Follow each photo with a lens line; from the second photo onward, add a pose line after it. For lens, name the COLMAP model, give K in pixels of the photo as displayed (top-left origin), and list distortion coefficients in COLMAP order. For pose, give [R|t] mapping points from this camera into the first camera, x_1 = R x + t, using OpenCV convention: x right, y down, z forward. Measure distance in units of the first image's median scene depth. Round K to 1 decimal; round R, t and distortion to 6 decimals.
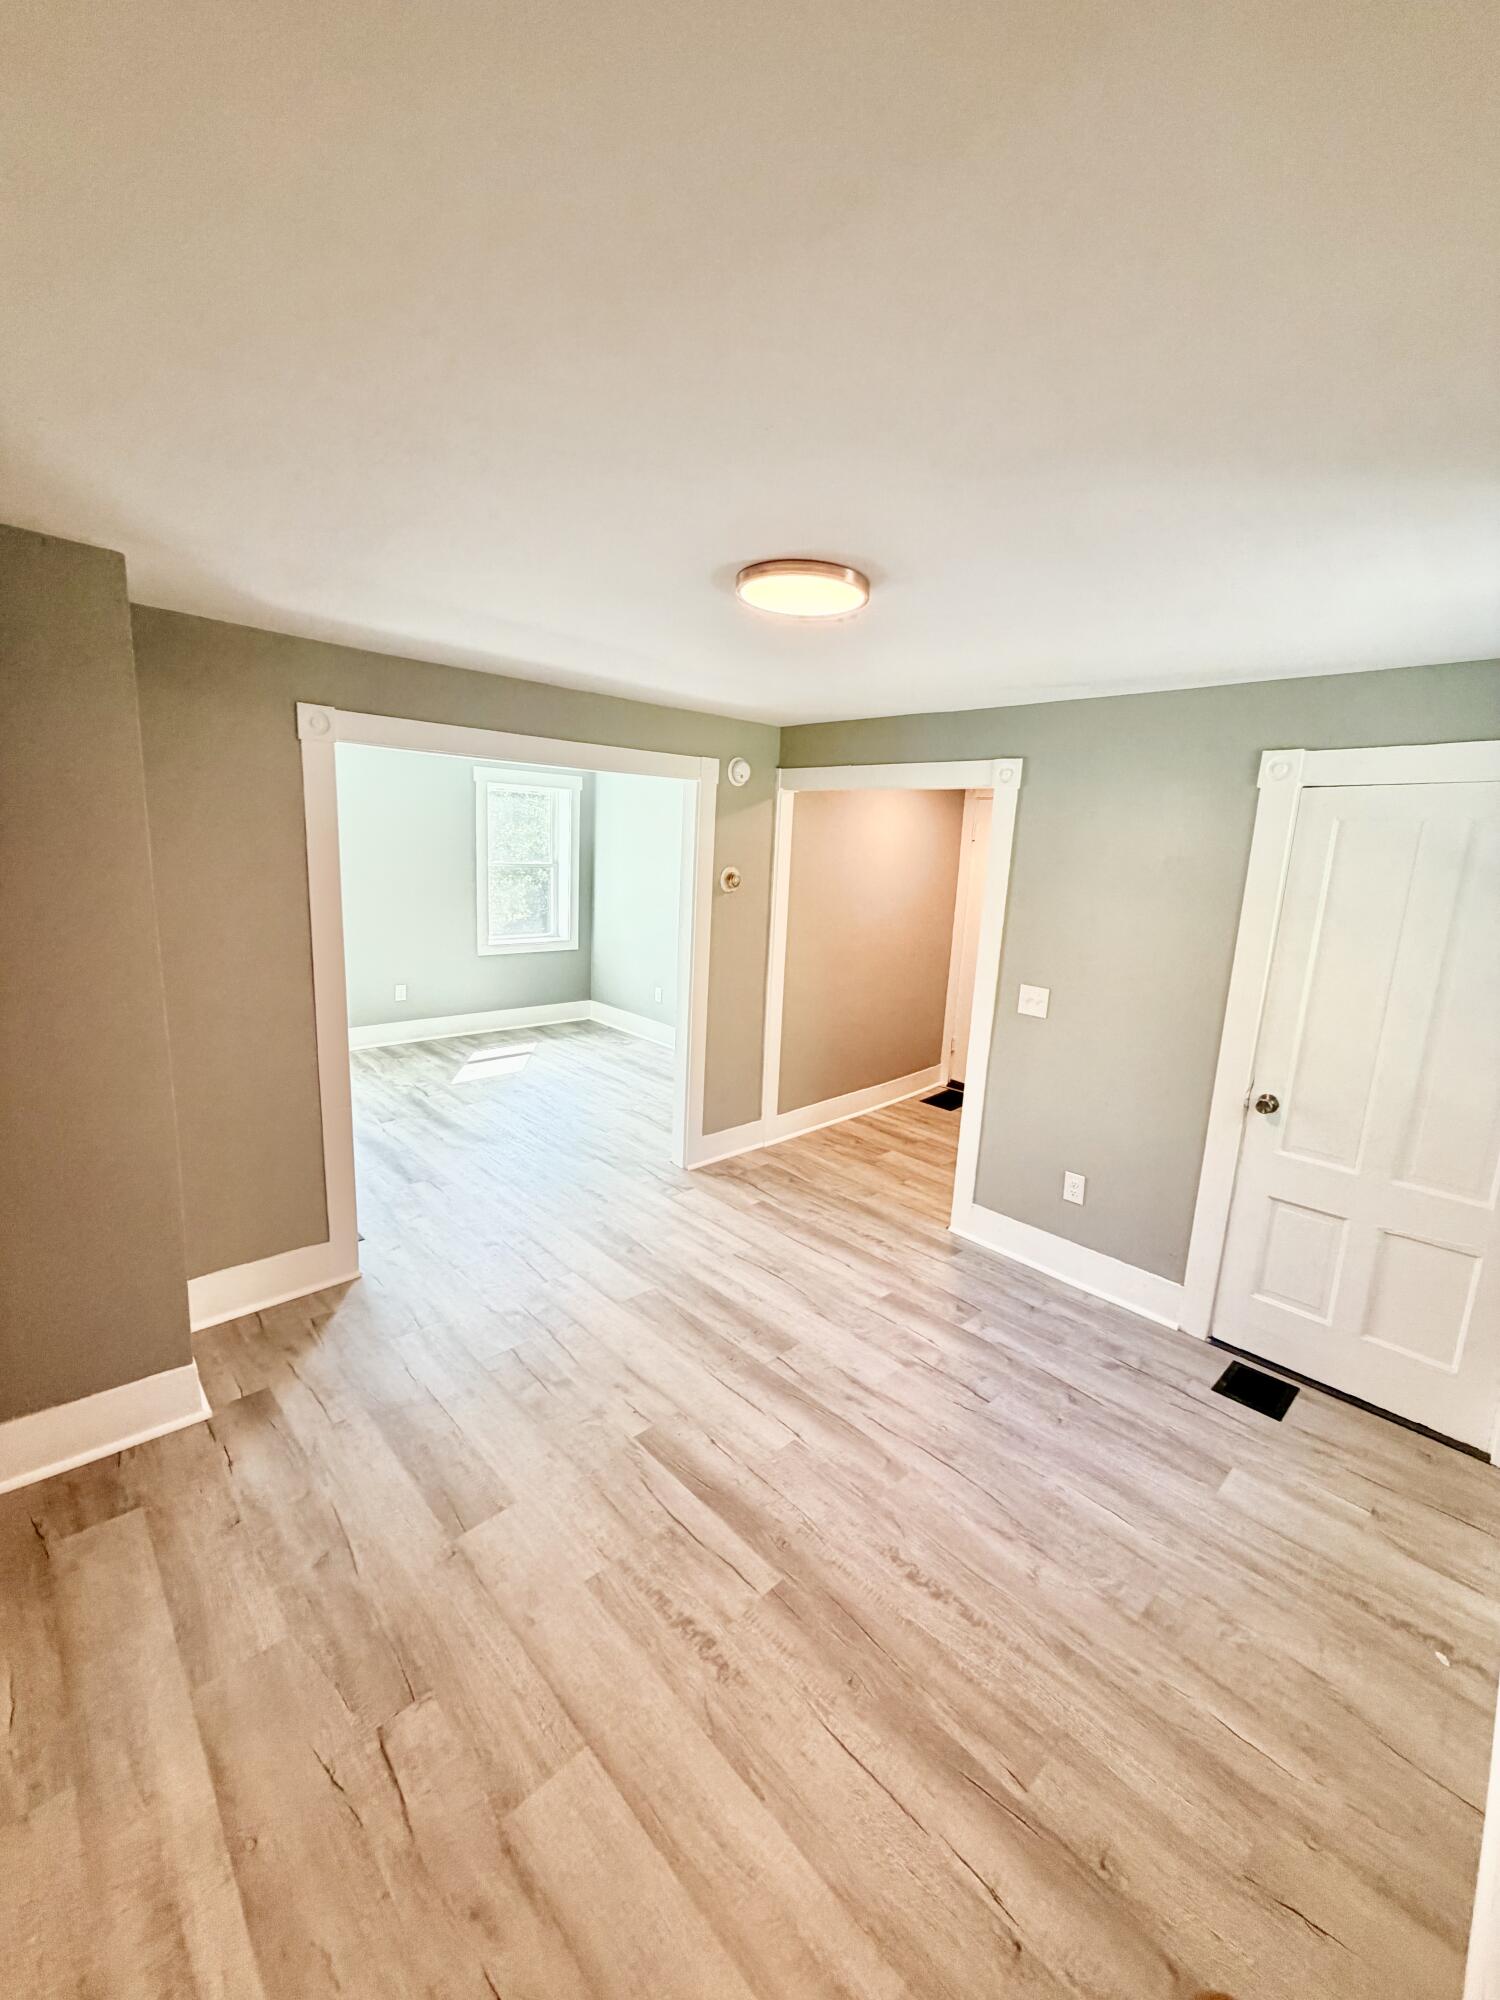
lens RADIAL K [[798.6, 0, 750.7], [0, 798.6, 994.4], [0, 0, 1]] dist [-0.000128, 0.000406]
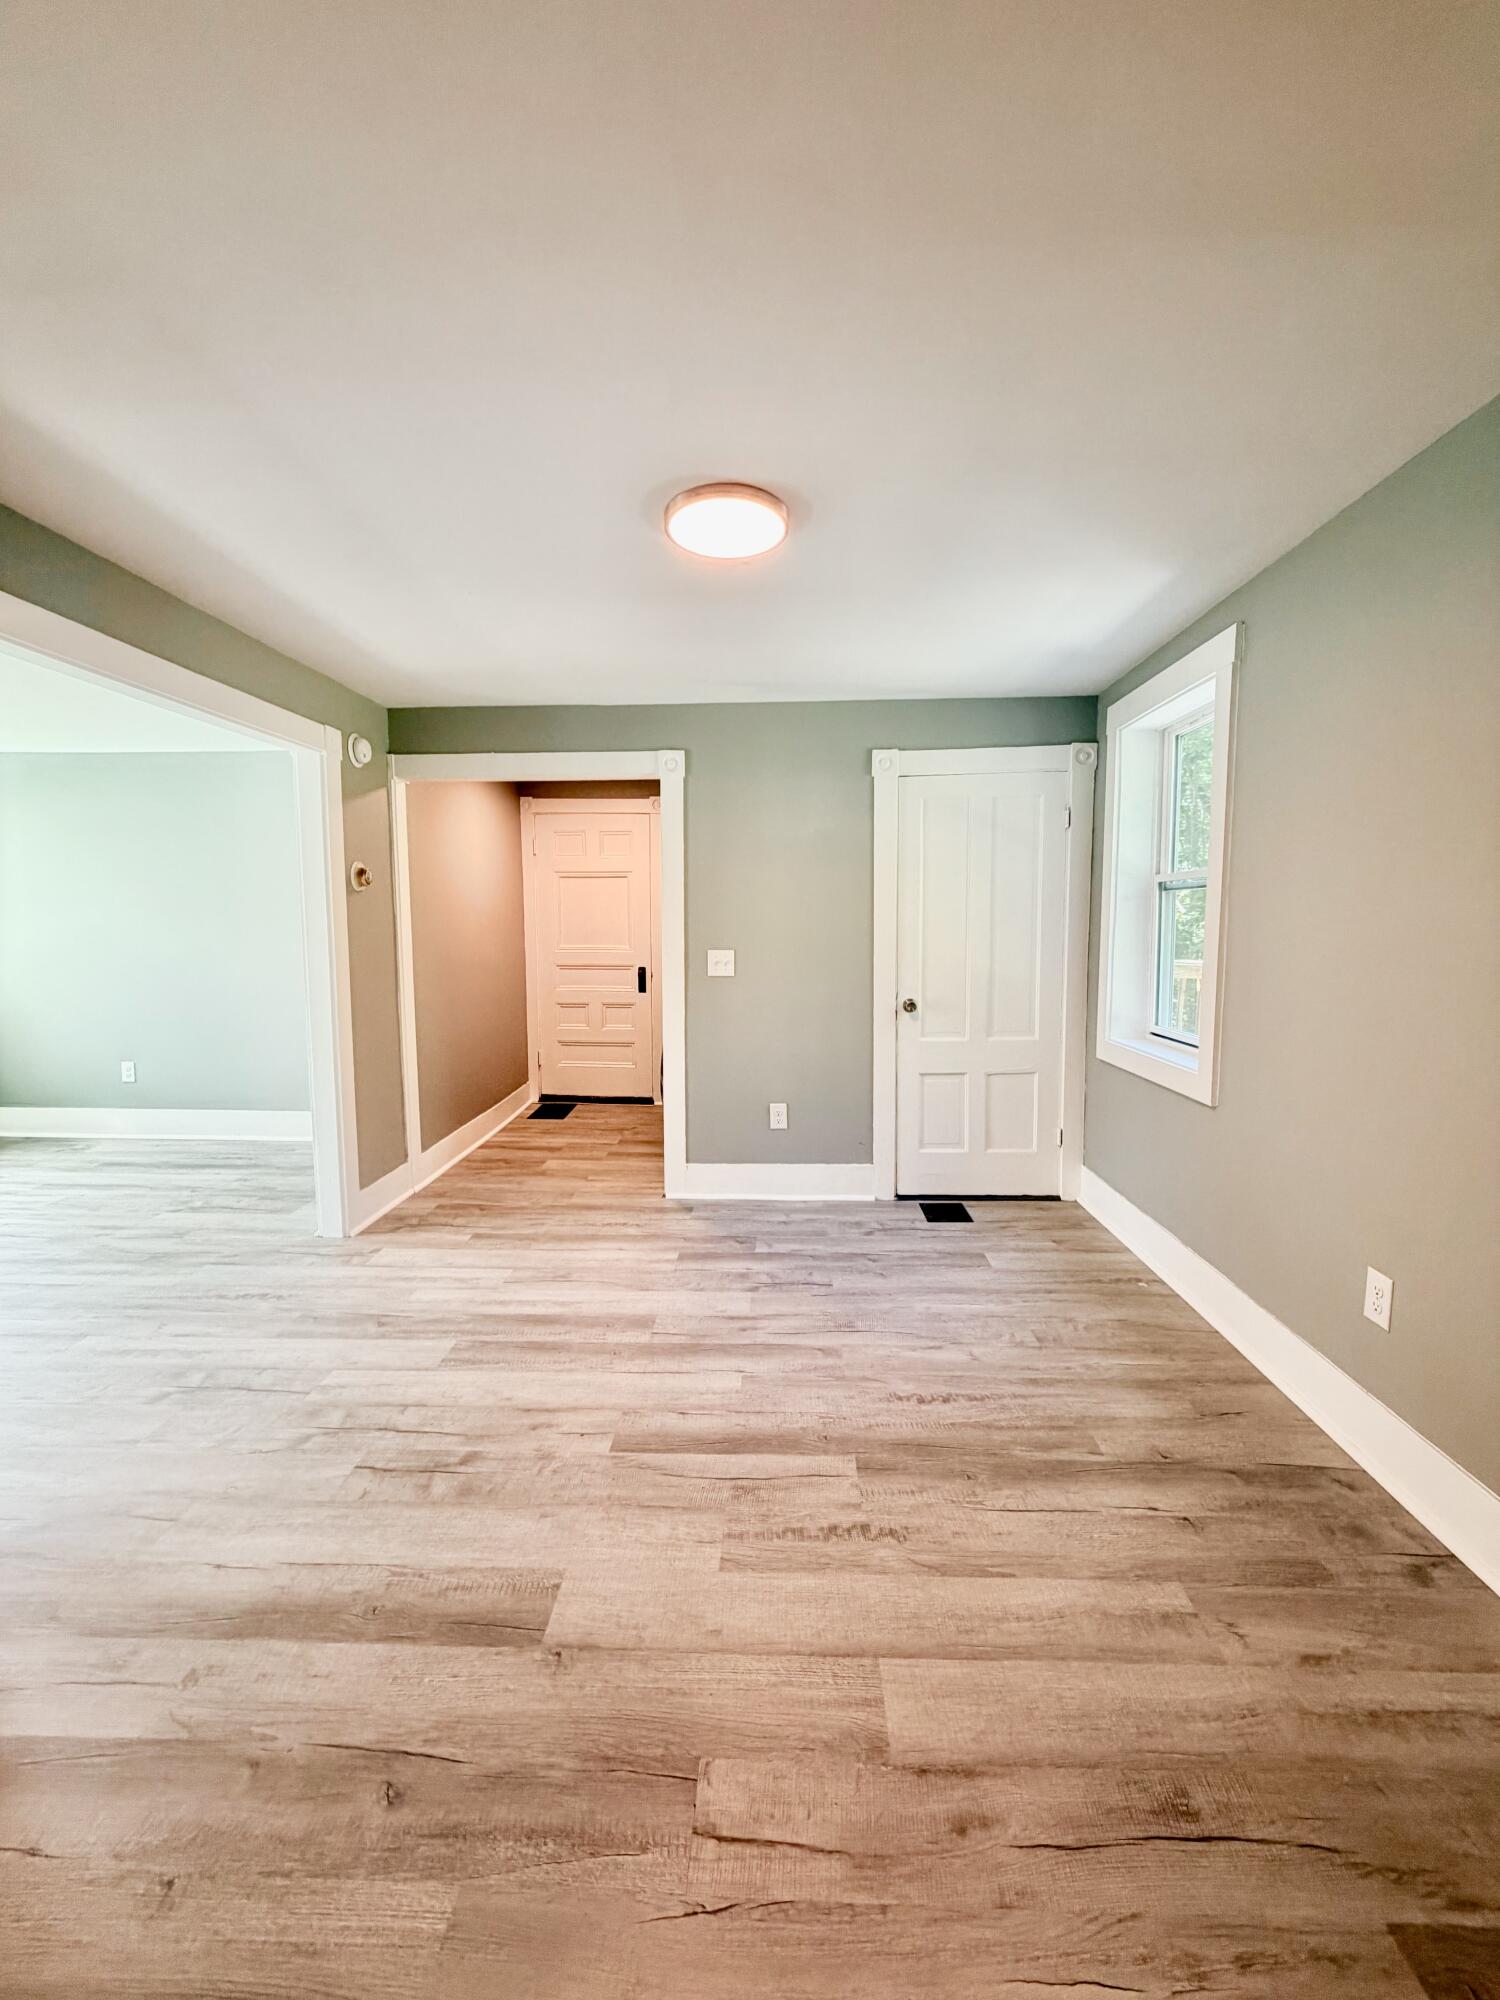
lens RADIAL K [[798.6, 0, 751.4], [0, 798.6, 997.2], [0, 0, 1]] dist [-0.000128, 0.000406]
pose [[0.721615, -0.112955, 0.683017, -0.561904], [0.167589, 0.985757, -0.014039, 0.112602], [-0.671703, 0.124597, 0.730267, 0.213412]]
